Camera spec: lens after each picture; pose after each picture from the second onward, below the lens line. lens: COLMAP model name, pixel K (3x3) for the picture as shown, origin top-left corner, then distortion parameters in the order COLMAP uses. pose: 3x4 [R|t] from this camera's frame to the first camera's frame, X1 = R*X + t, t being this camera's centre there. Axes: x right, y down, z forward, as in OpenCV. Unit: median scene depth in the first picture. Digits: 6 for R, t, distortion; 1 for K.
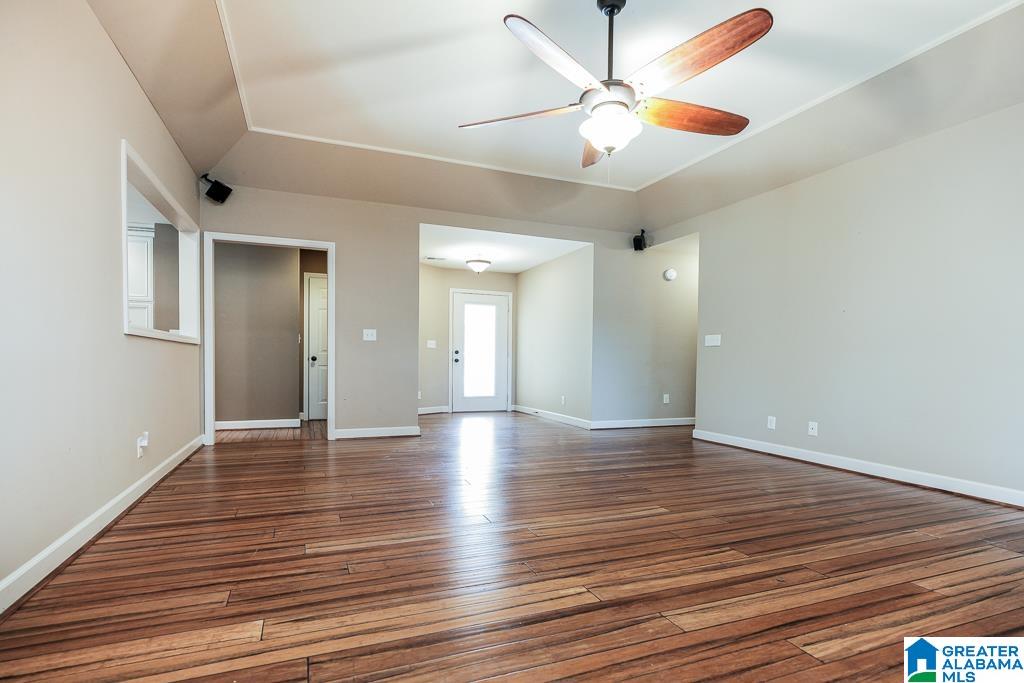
lens RADIAL K [[468.0, 0, 512.0], [0, 468.0, 360.3], [0, 0, 1]] dist [-0.001771, -0.000064]
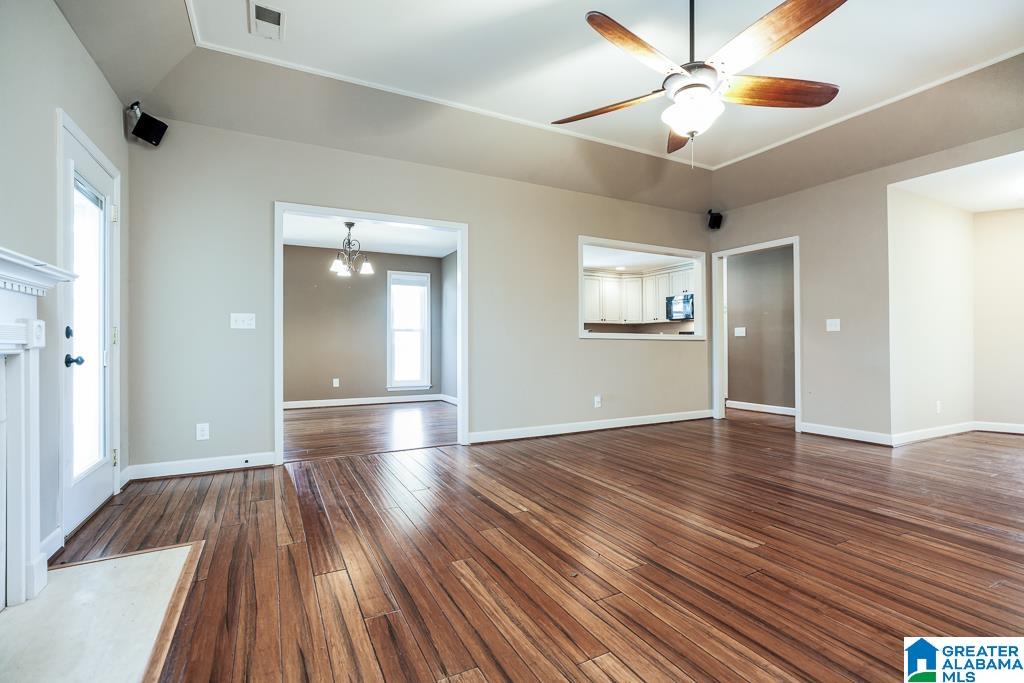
lens RADIAL K [[466.4, 0, 509.8], [0, 466.4, 344.1], [0, 0, 1]] dist [-0.000734, 0.000233]
pose [[0.141397, -0.013406, -0.989862, 1.089803], [0.001250, 0.999910, -0.013363, -0.010696], [0.989952, 0.000652, 0.141401, 0.501483]]
